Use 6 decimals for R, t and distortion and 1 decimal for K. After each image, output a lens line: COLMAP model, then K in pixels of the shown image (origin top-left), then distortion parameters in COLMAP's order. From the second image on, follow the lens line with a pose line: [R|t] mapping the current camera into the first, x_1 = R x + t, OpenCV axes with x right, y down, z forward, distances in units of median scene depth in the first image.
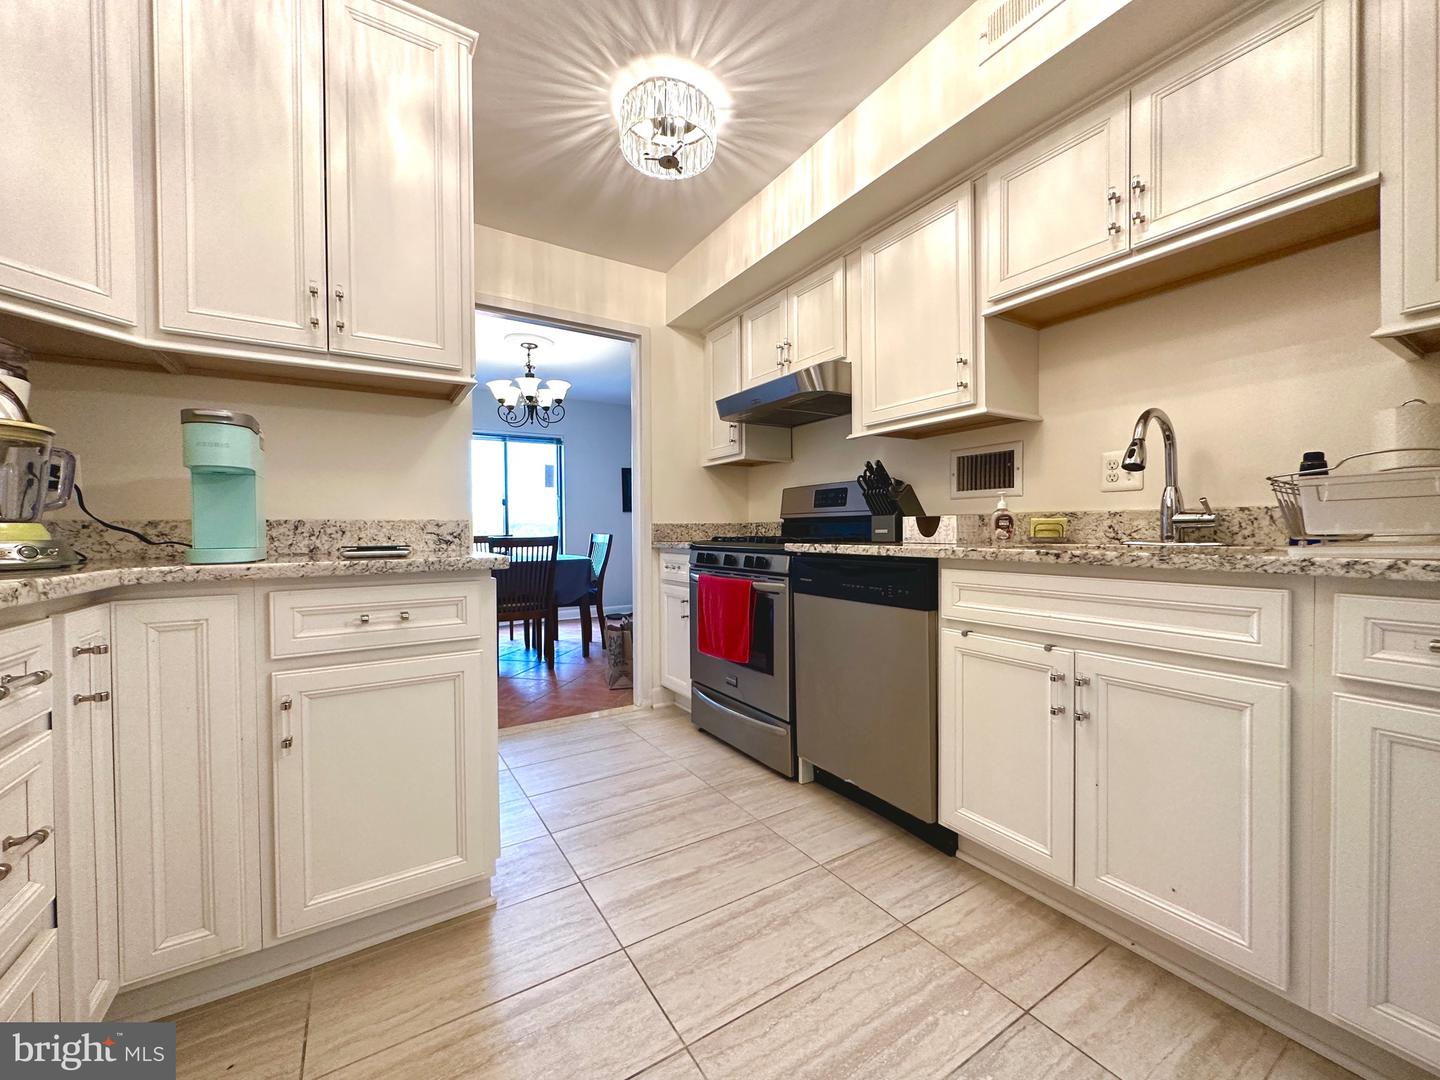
lens RADIAL K [[575.3, 0, 719.7], [0, 575.3, 537.8], [0, 0, 1]] dist [-0.001431, -0.000053]
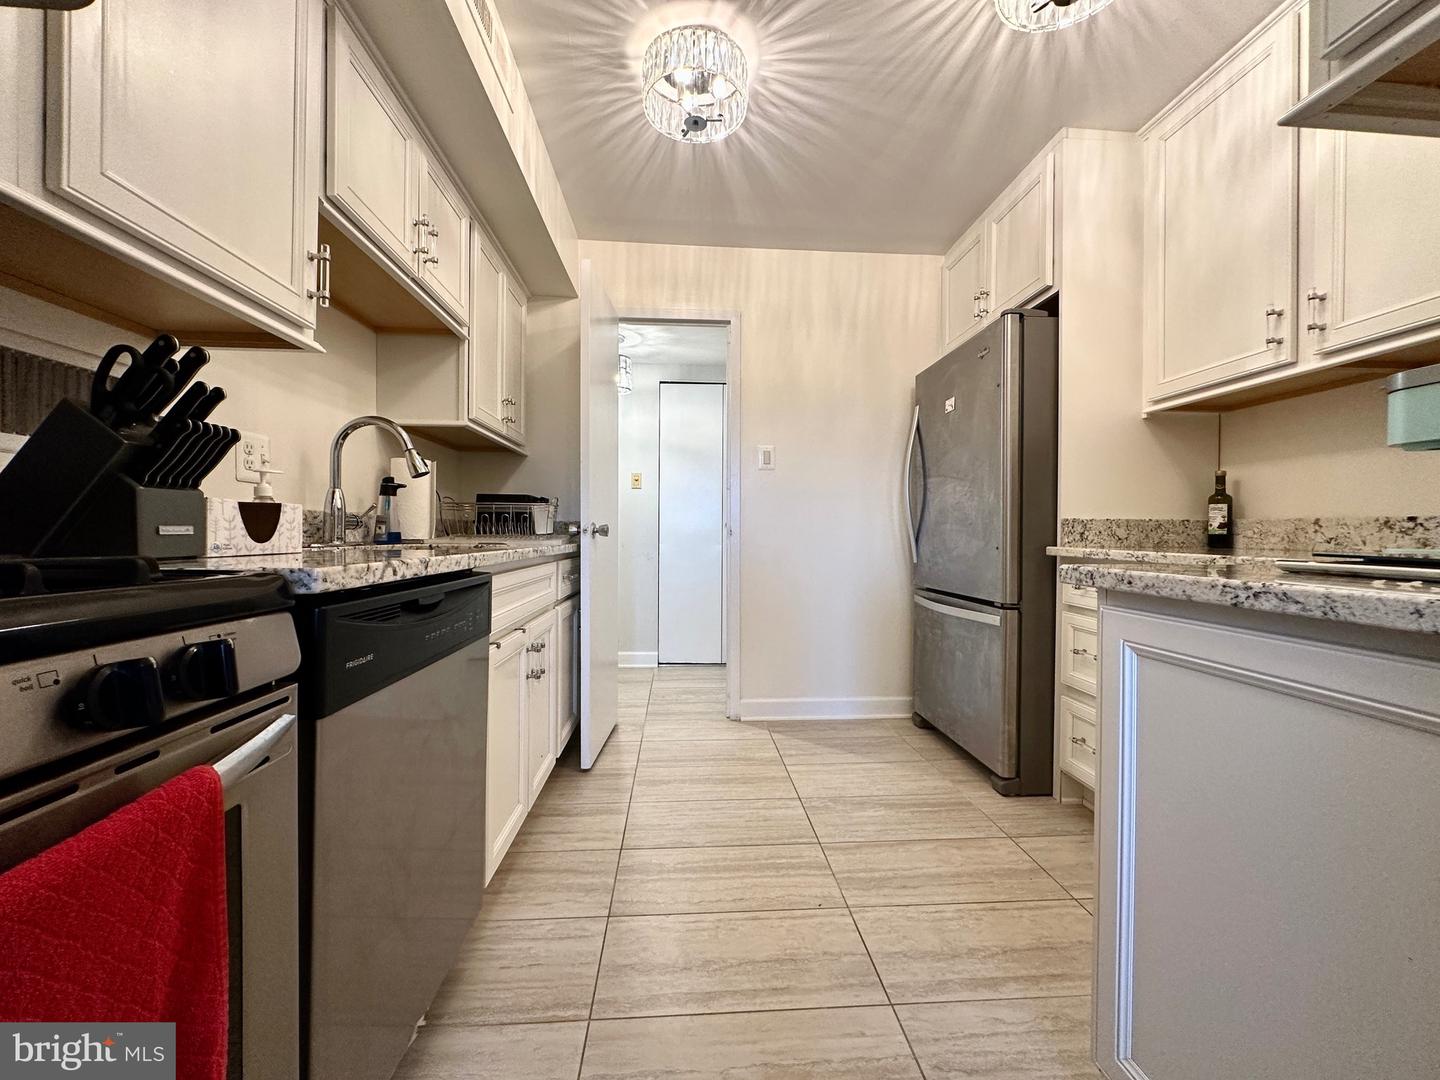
lens RADIAL K [[575.3, 0, 719.7], [0, 575.3, 537.8], [0, 0, 1]] dist [-0.001431, -0.000053]
pose [[-0.882180, -0.000436, 0.470912, -0.266198], [0.008609, 0.999817, 0.017054, -0.012294], [-0.470834, 0.019099, -0.882015, 1.435865]]
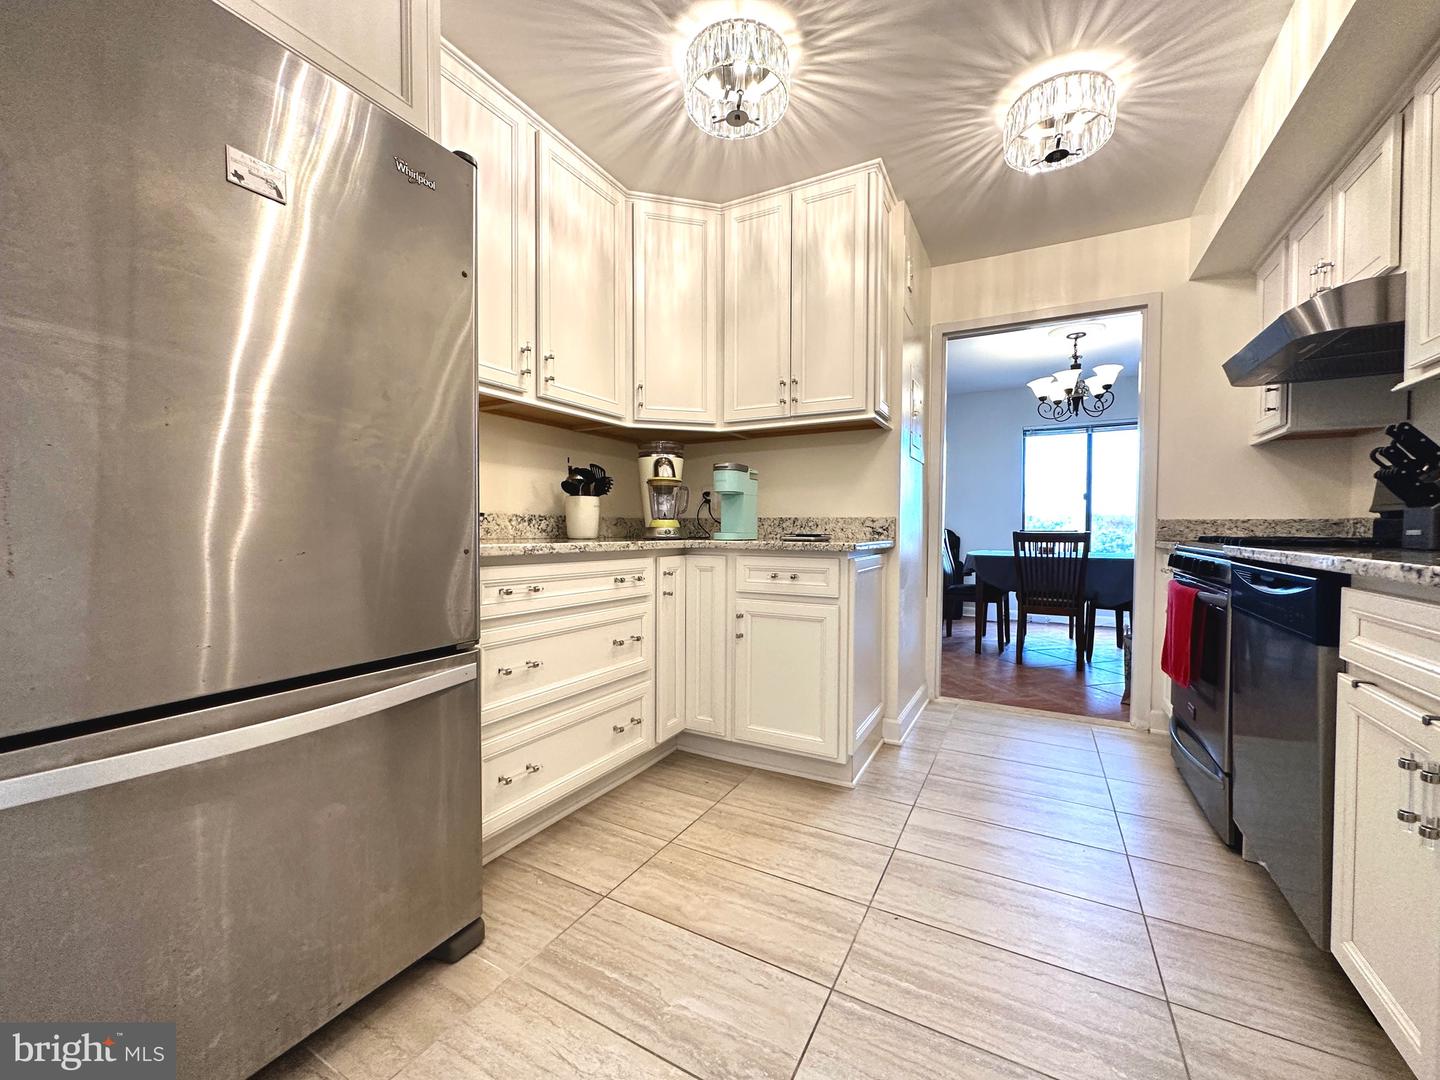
lens RADIAL K [[575.3, 0, 719.7], [0, 575.3, 537.8], [0, 0, 1]] dist [-0.001431, -0.000053]
pose [[0.485954, 0.028842, -0.873508, 0.572332], [-0.020872, 0.999553, 0.021392, -0.003597], [0.873735, 0.007837, 0.486339, 0.015078]]
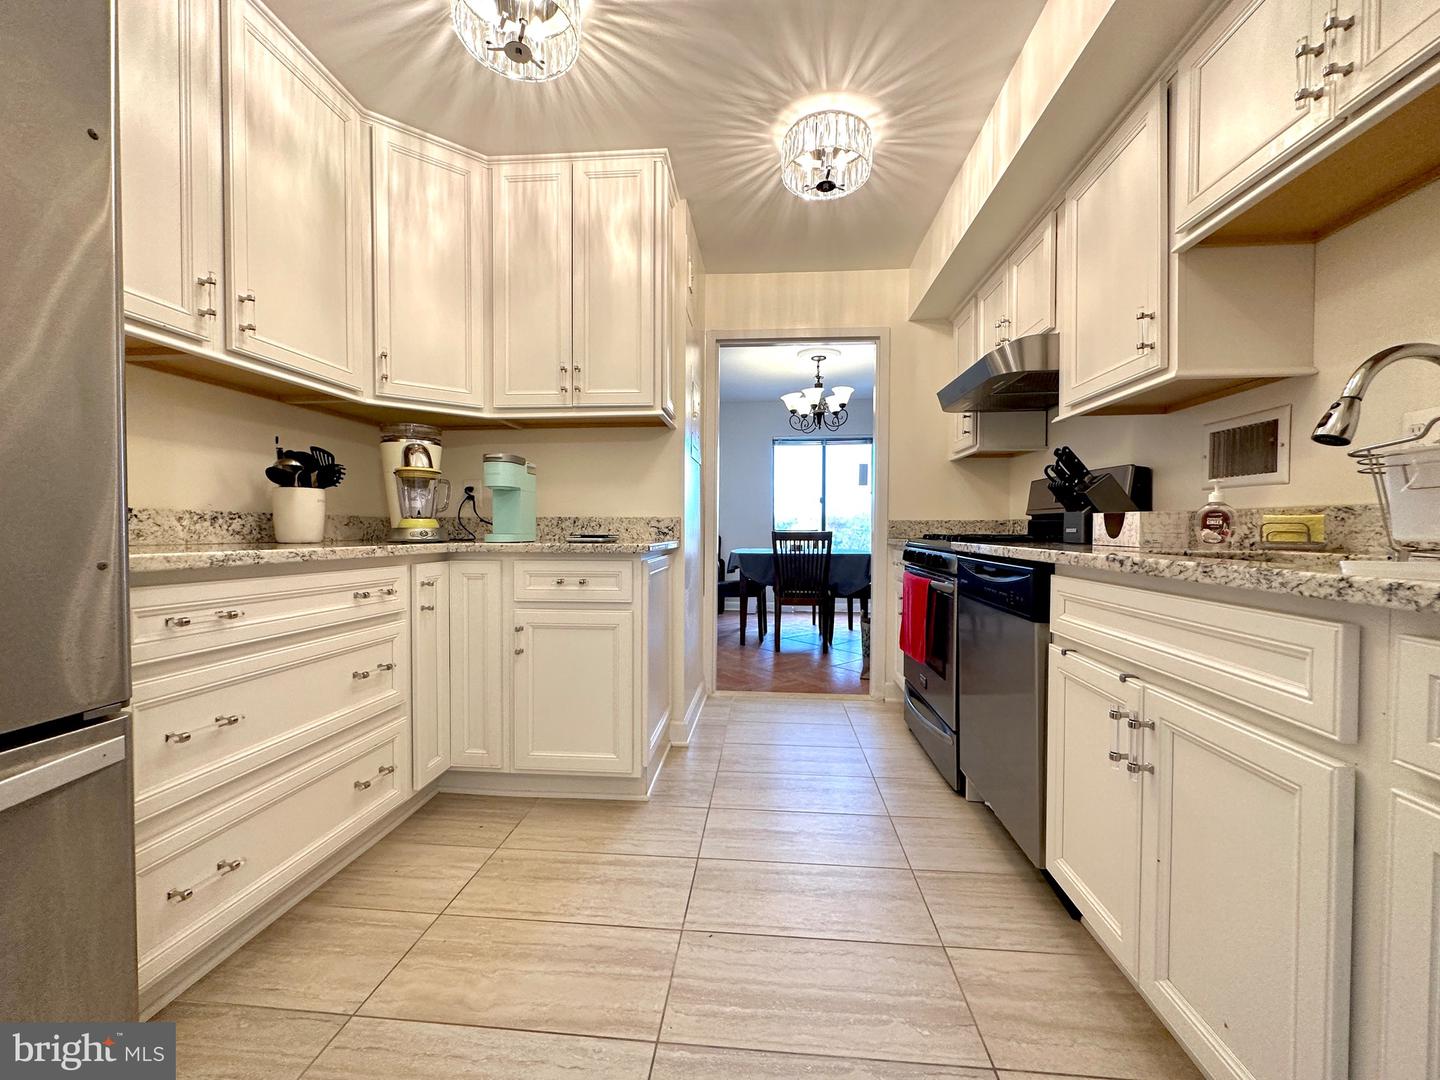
lens RADIAL K [[575.3, 0, 719.7], [0, 575.3, 537.8], [0, 0, 1]] dist [-0.001431, -0.000053]
pose [[0.796915, 0.022388, -0.603677, 0.467374], [-0.018339, 0.999749, 0.012868, -0.002488], [0.603813, 0.000816, 0.797125, 0.019397]]
